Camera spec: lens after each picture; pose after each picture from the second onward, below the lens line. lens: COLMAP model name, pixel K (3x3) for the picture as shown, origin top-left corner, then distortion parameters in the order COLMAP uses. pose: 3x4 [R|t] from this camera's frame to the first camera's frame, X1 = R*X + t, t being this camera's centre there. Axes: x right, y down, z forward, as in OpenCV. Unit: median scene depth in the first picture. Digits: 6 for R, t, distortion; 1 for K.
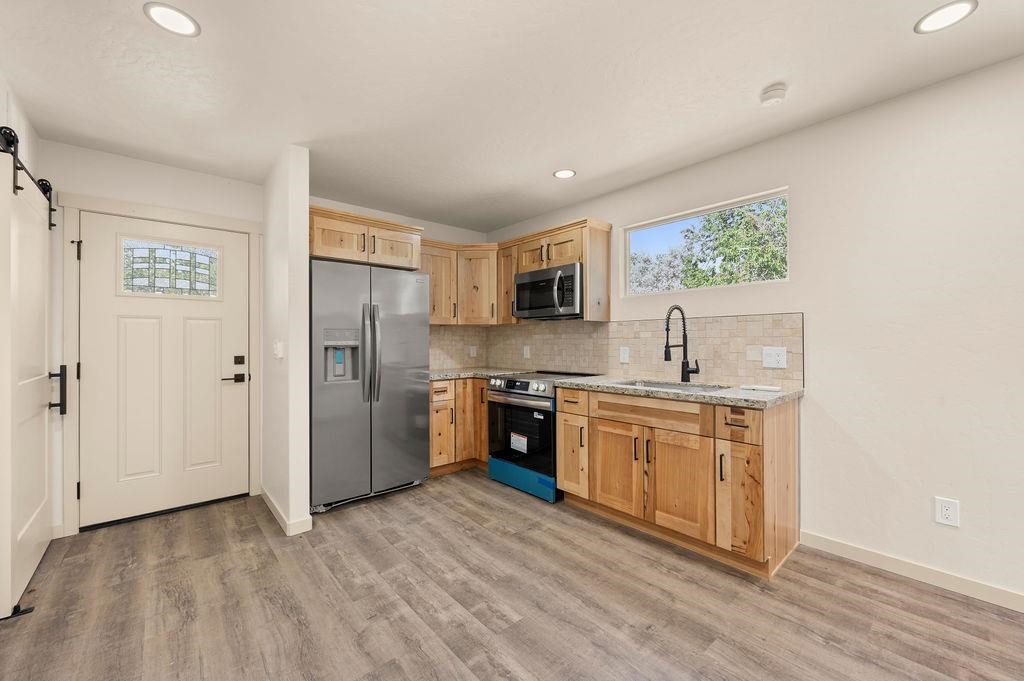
lens RADIAL K [[409.2, 0, 512.0], [0, 409.2, 340.5], [0, 0, 1]] dist [0.002095, -0.000071]
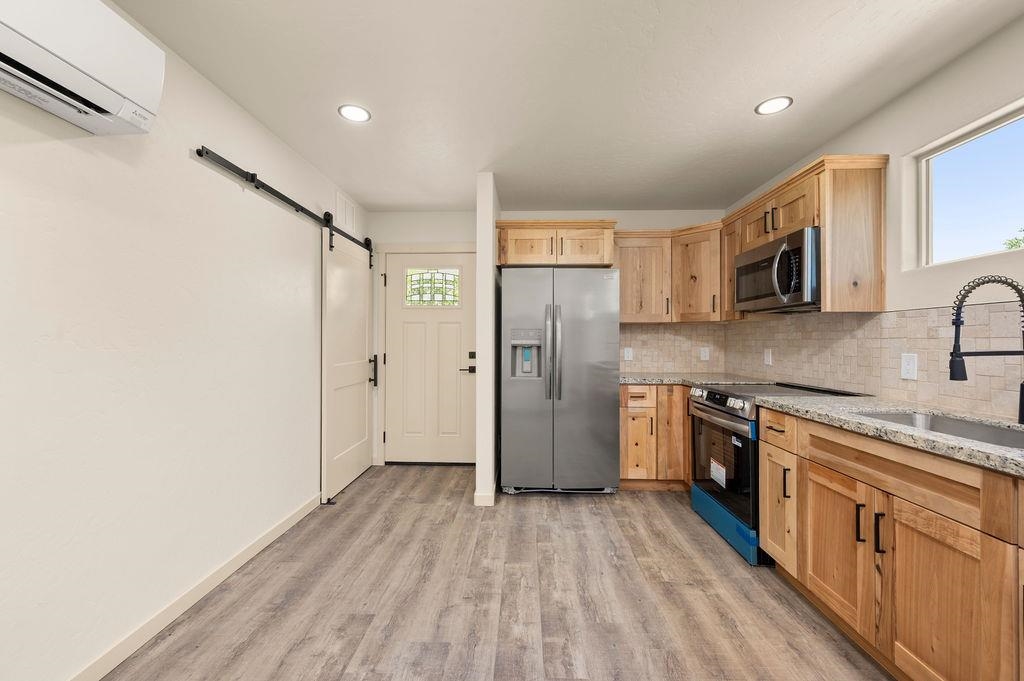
lens RADIAL K [[409.2, 0, 512.0], [0, 409.2, 340.5], [0, 0, 1]] dist [0.002095, -0.000071]
pose [[0.733154, 0.006192, -0.680034, 0.314165], [-0.006951, 0.999975, 0.001610, 0.000357], [0.680027, 0.003546, 0.733179, 0.197899]]
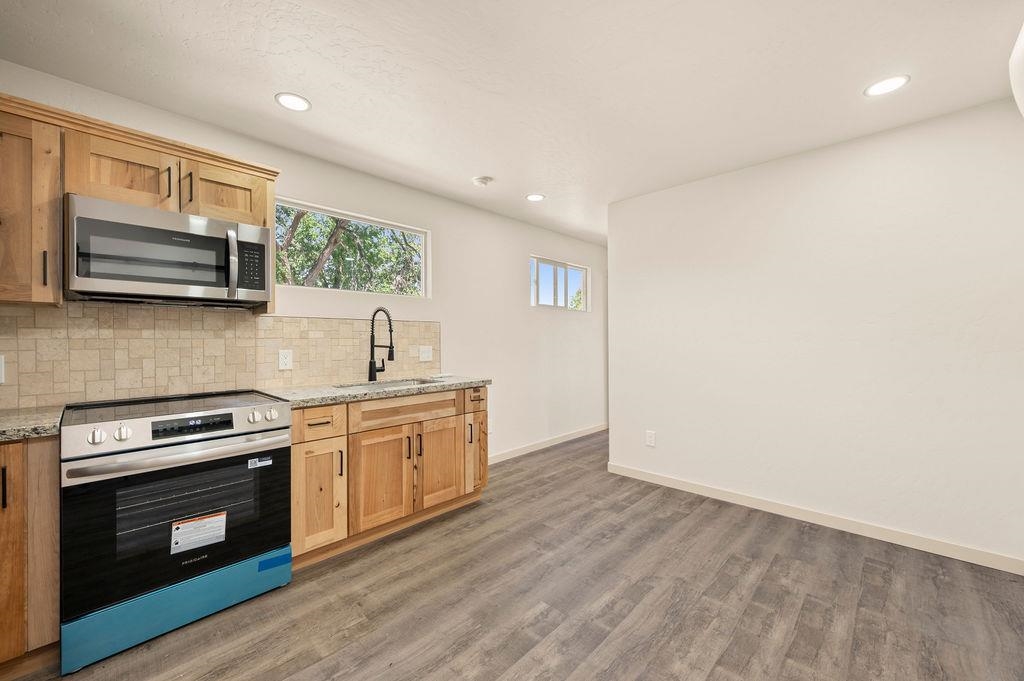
lens RADIAL K [[409.2, 0, 512.0], [0, 409.2, 340.5], [0, 0, 1]] dist [0.002095, -0.000071]
pose [[-0.100709, 0.003450, 0.994910, -0.685024], [0.004599, 0.999985, -0.003002, 0.003203], [-0.994905, 0.004273, -0.100723, 0.791273]]
